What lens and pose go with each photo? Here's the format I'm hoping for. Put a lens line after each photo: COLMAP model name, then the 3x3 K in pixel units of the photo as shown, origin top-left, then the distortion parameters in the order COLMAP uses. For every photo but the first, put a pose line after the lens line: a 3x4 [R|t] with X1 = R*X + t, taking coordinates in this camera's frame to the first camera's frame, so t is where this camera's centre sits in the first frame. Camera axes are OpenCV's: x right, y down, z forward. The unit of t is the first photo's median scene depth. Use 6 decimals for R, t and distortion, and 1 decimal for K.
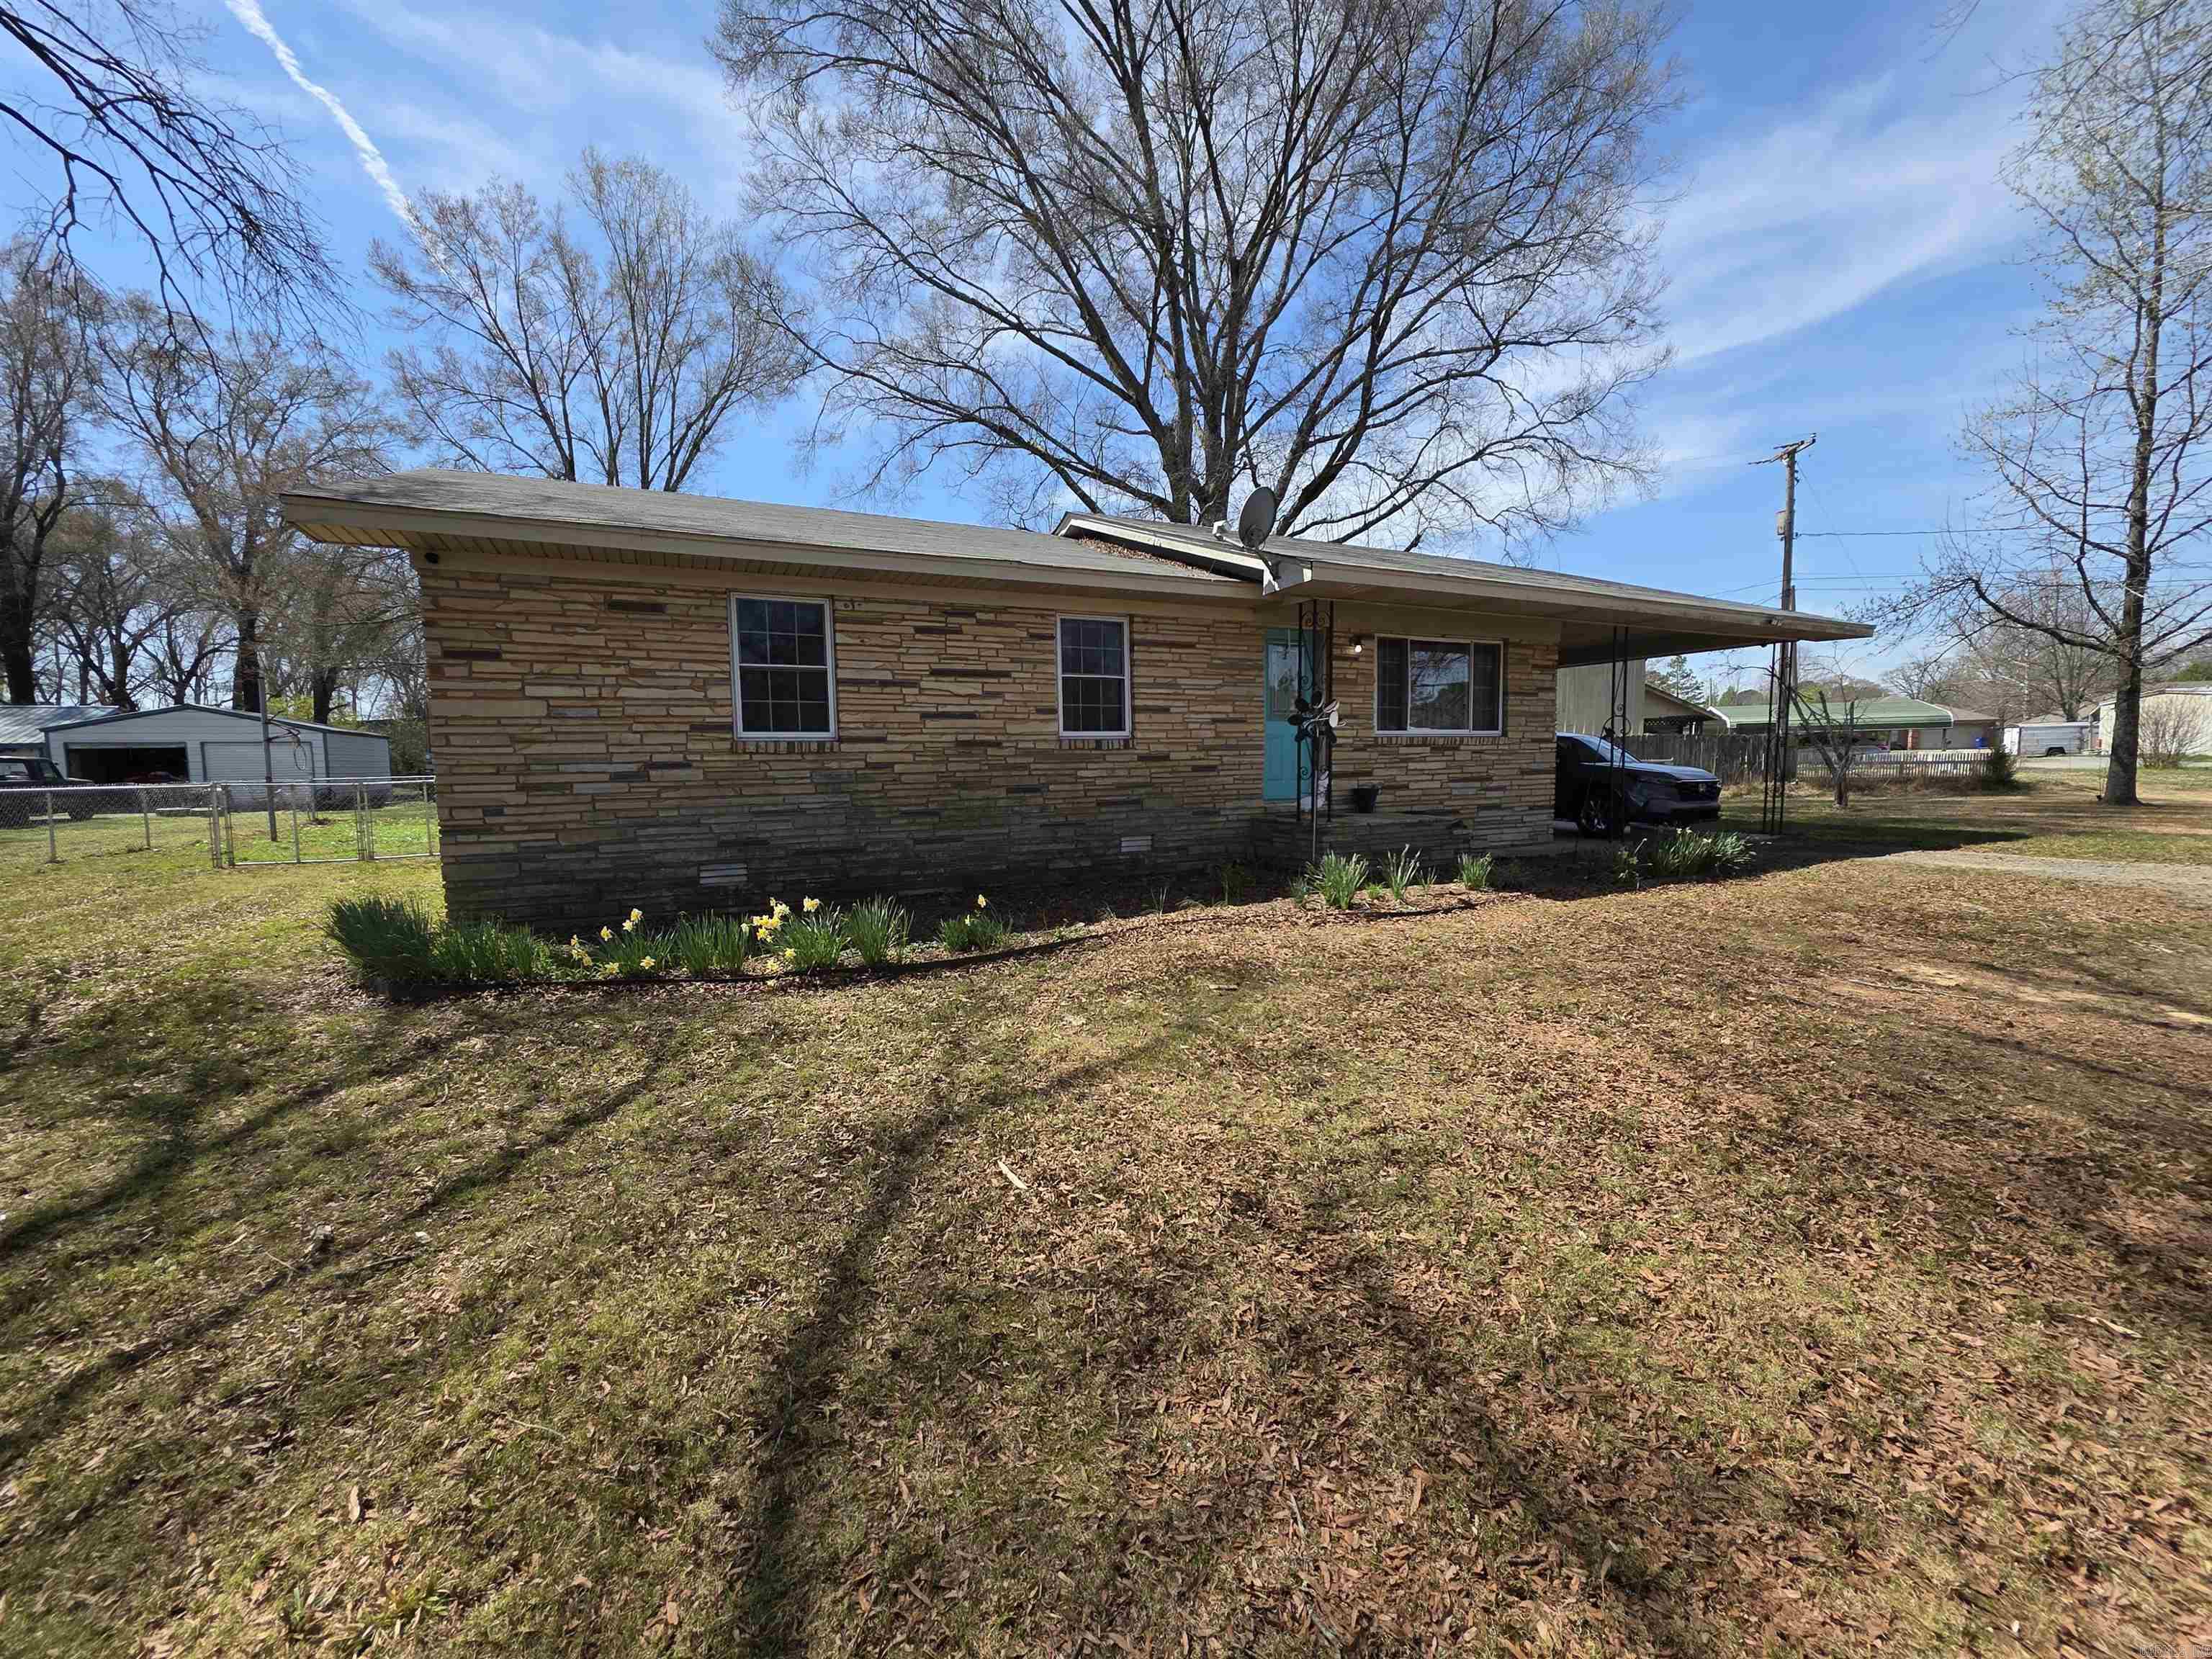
lens RADIAL K [[884.0, 0, 1108.7], [0, 884.0, 825.9], [0, 0, 1]] dist [0.000653, -0.000091]
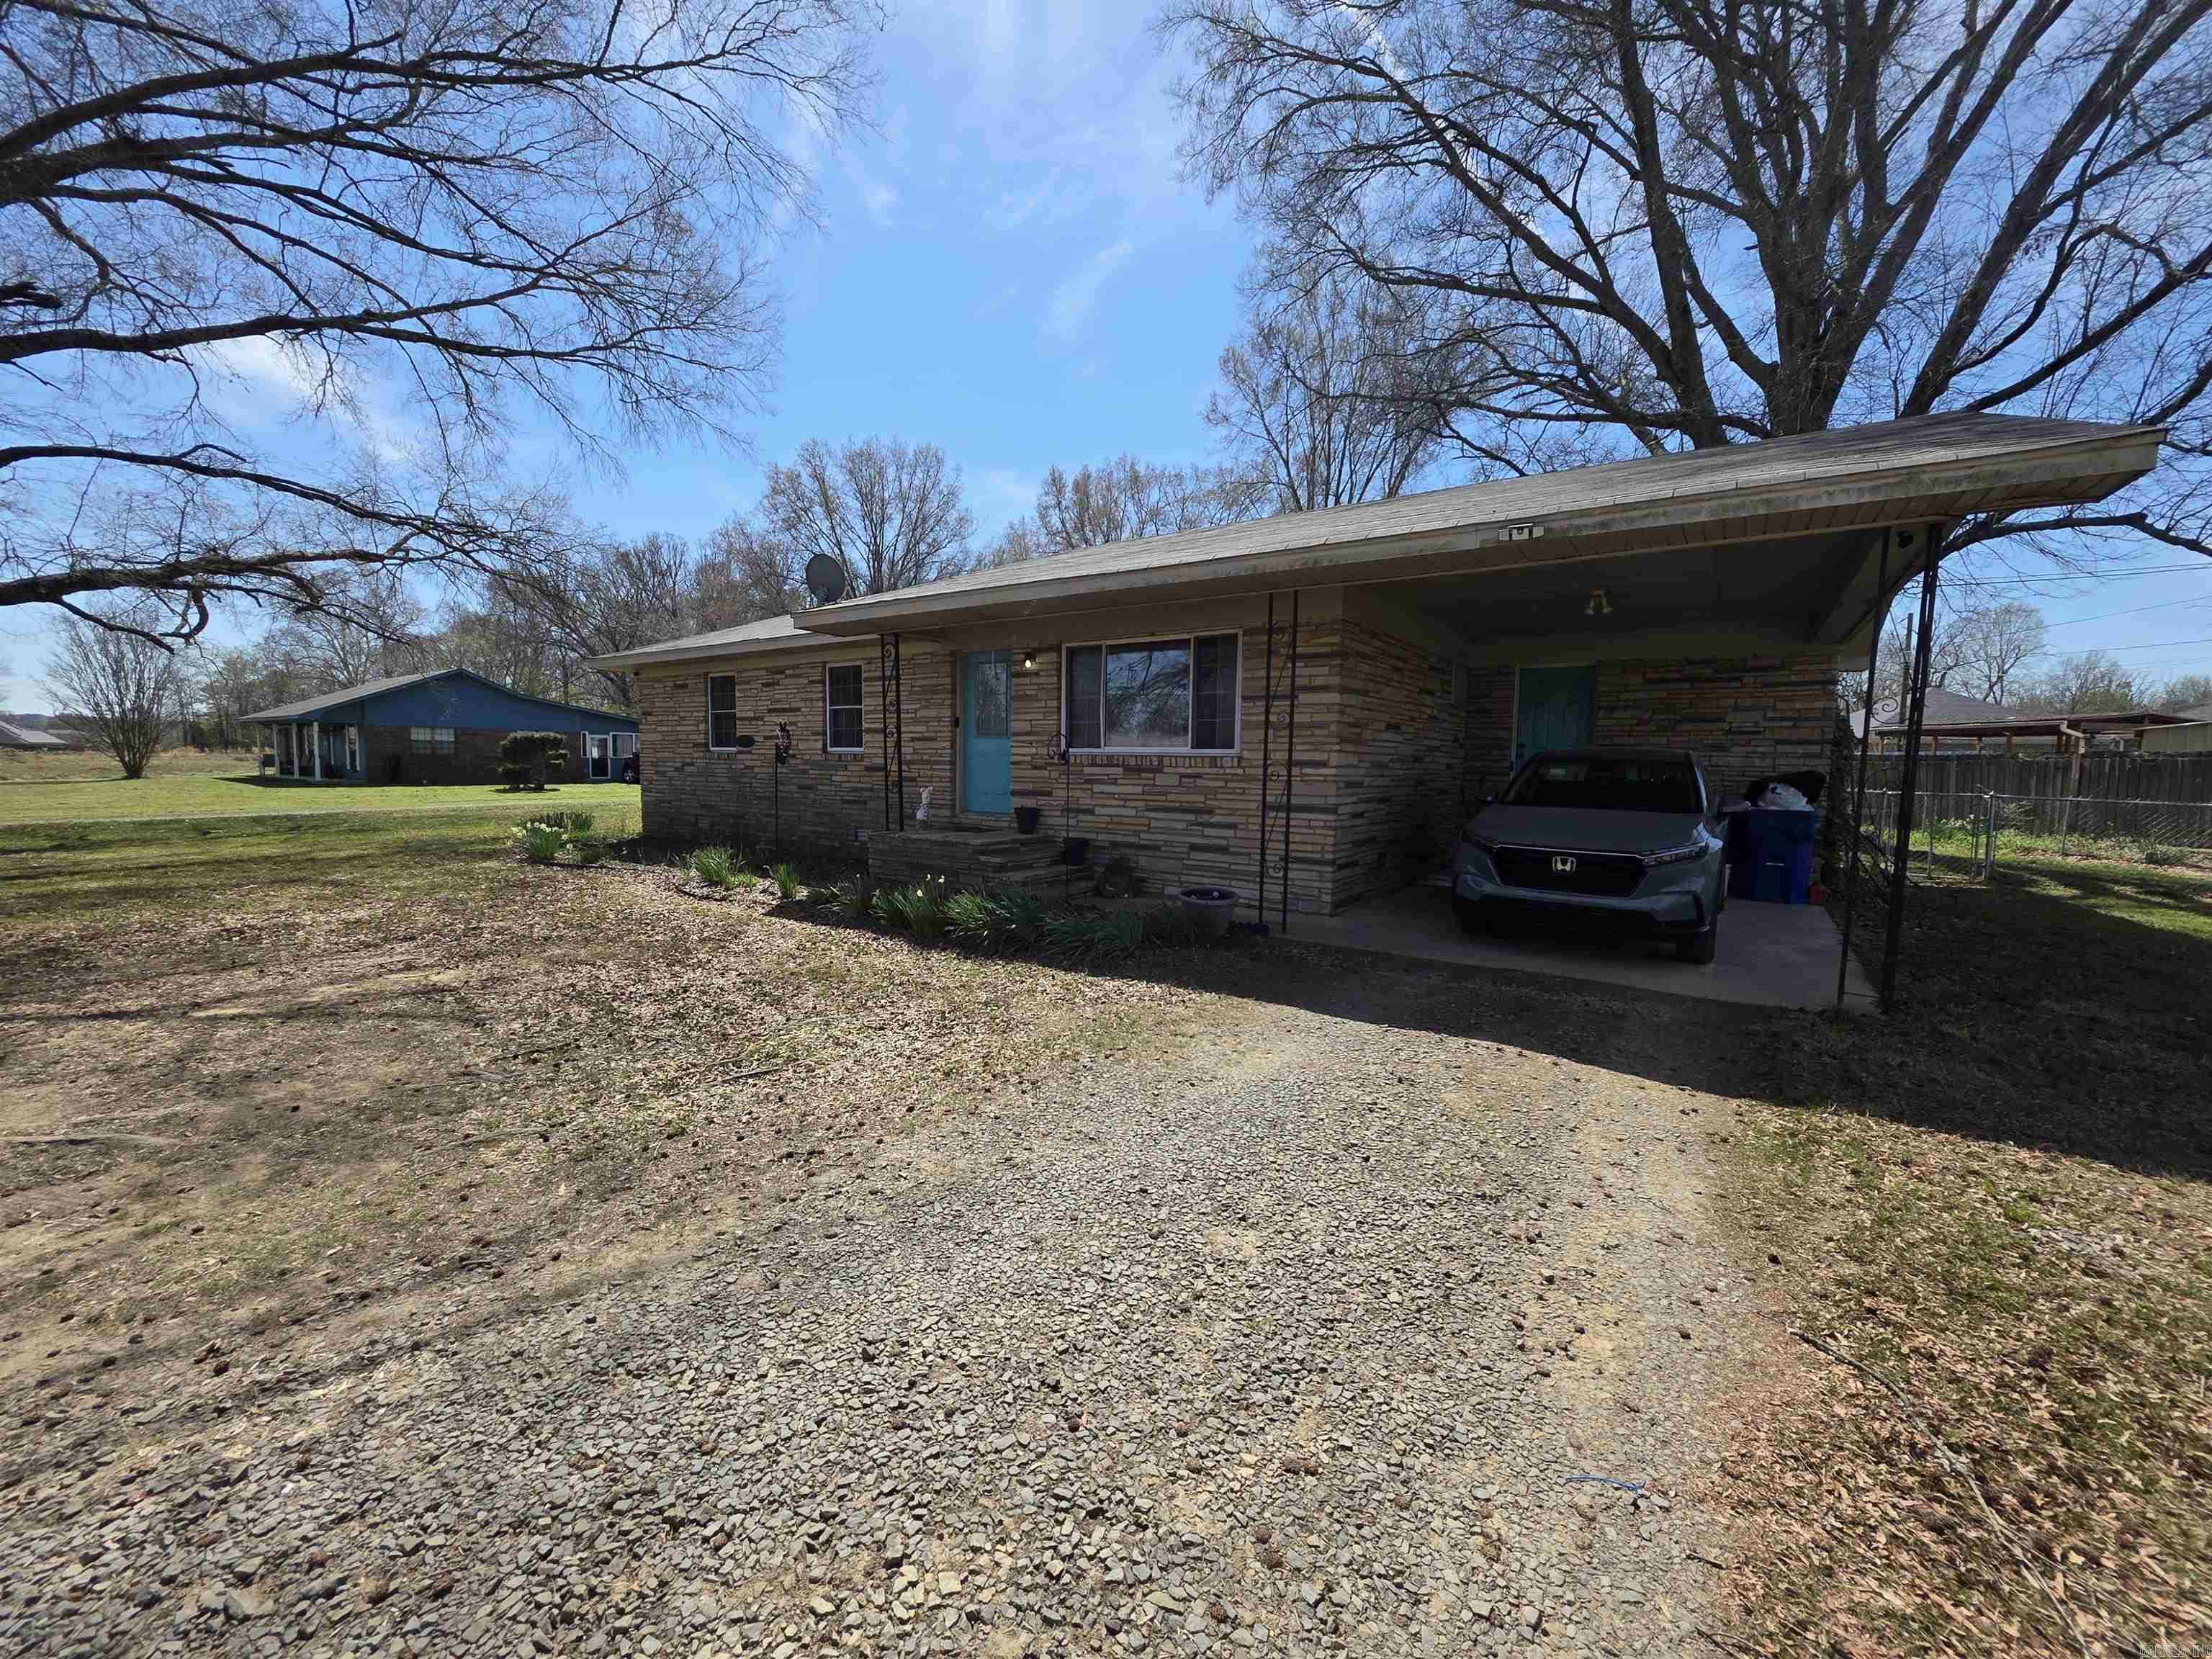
lens RADIAL K [[884.0, 0, 1108.7], [0, 884.0, 825.9], [0, 0, 1]] dist [0.000653, -0.000091]
pose [[0.461457, 0.089859, -0.882600, 1.372803], [-0.086427, 0.994678, 0.056083, -0.098015], [0.882943, 0.050400, 0.466767, 0.725274]]
